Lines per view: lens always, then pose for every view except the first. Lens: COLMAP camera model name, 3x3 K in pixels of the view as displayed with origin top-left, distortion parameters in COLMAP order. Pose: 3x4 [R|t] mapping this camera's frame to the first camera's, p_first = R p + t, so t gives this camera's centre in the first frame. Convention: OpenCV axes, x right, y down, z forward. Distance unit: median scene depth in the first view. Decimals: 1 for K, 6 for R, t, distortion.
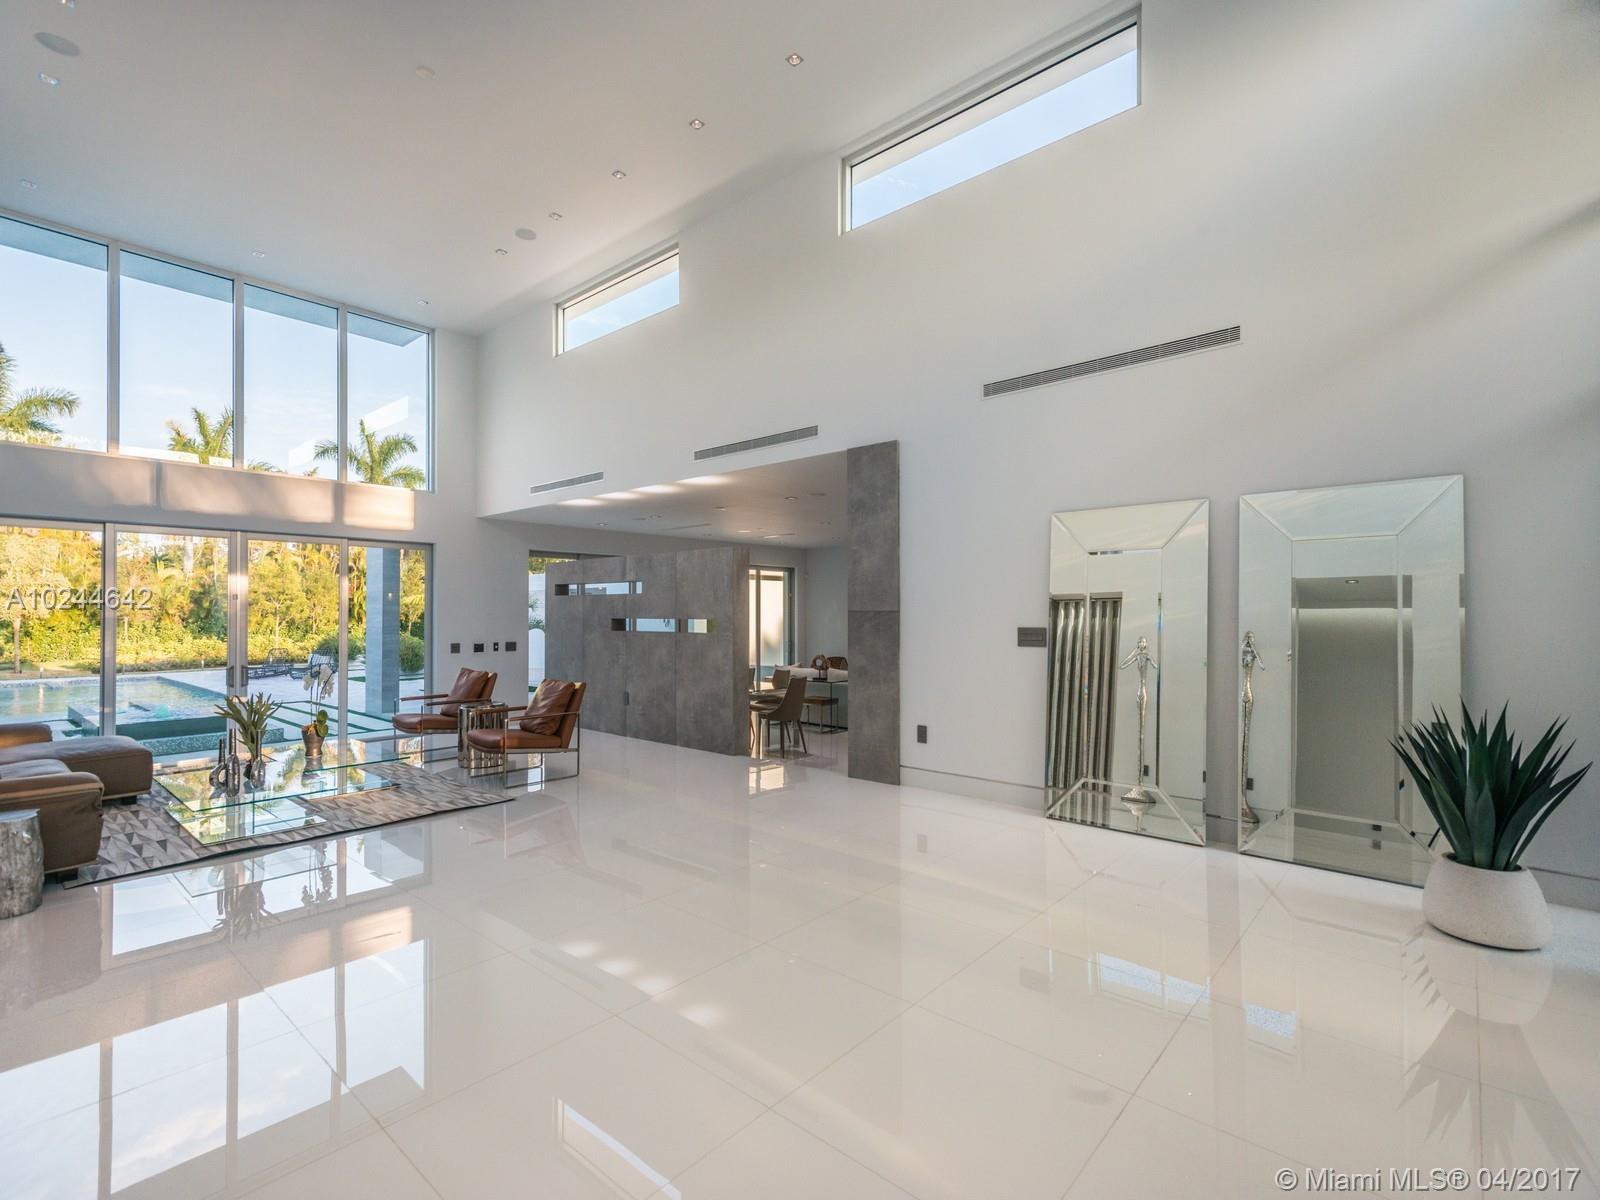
lens RADIAL K [[762.8, 0, 797.8], [0, 762.8, 602.4], [0, 0, 1]] dist [0.019098, -0.000195]
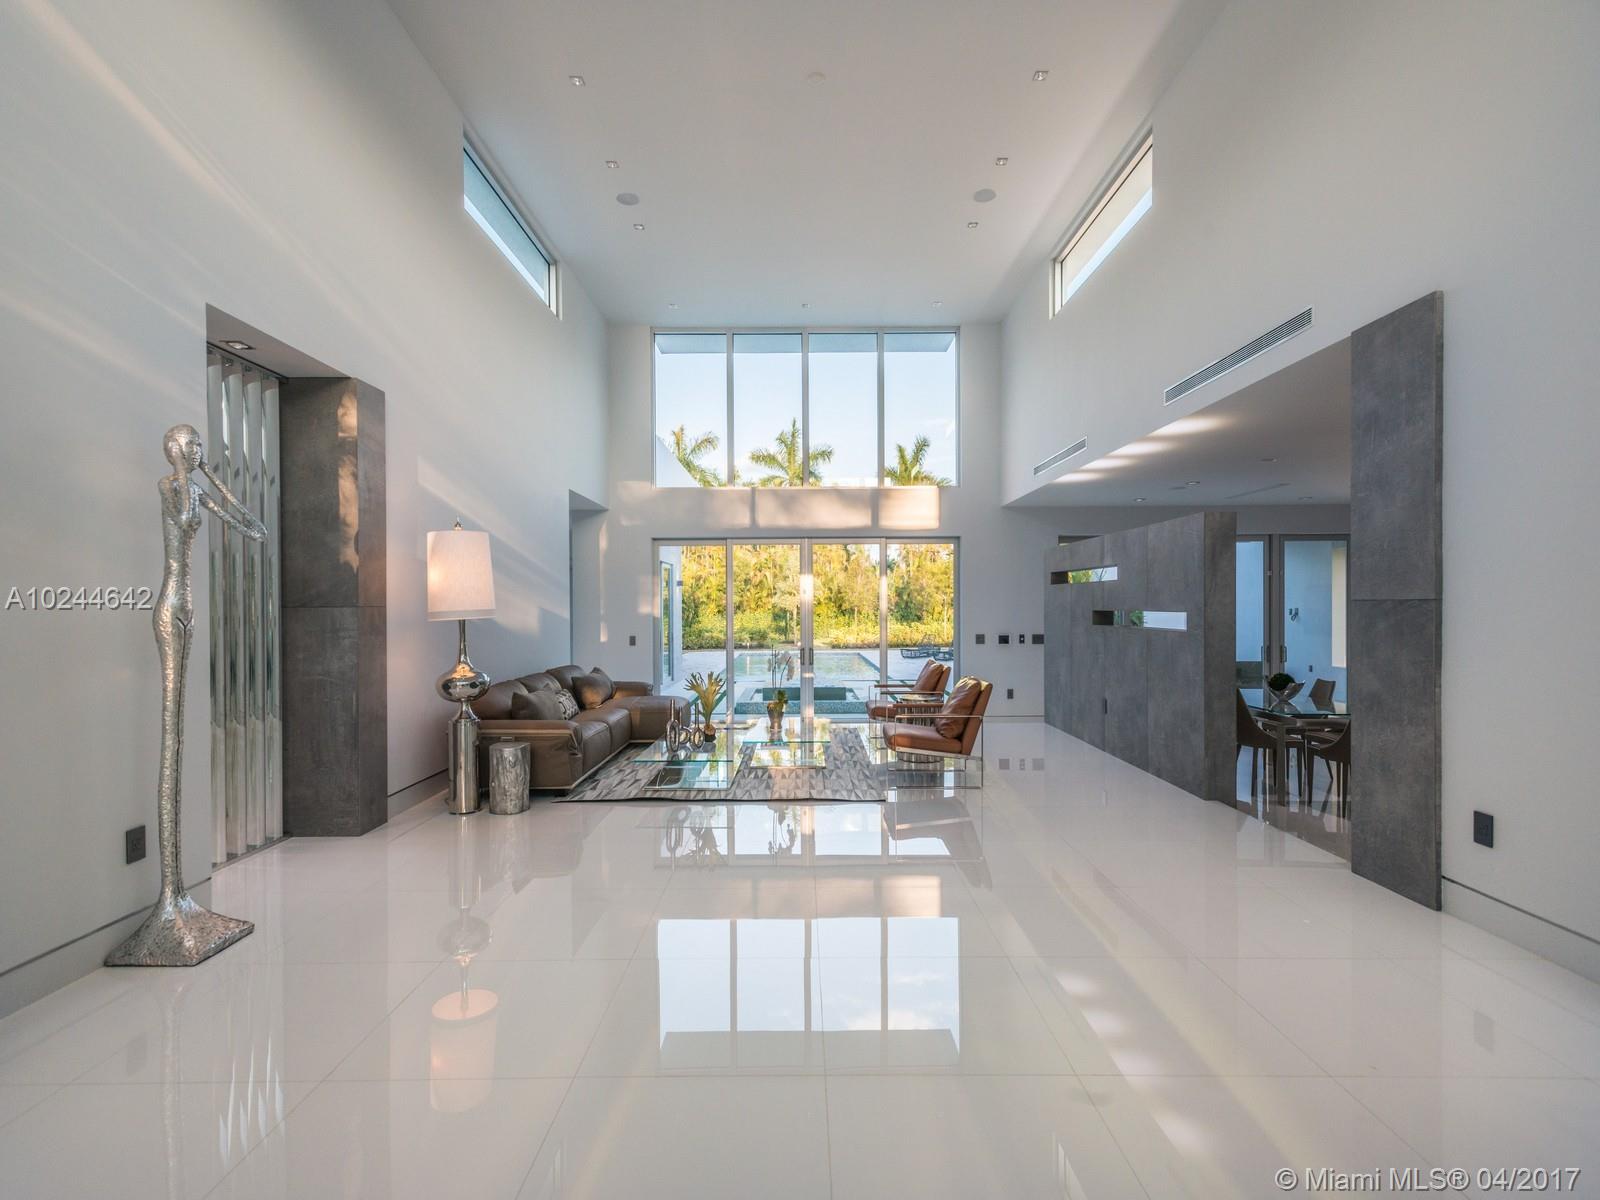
lens RADIAL K [[757.7, 0, 793.9], [0, 757.7, 605.1], [0, 0, 1]] dist [0.020691, -0.000121]
pose [[0.659331, -0.002310, -0.751849, 0.185805], [0.014445, 0.999850, 0.009596, 0.002720], [0.751714, -0.017187, 0.659265, 0.210521]]
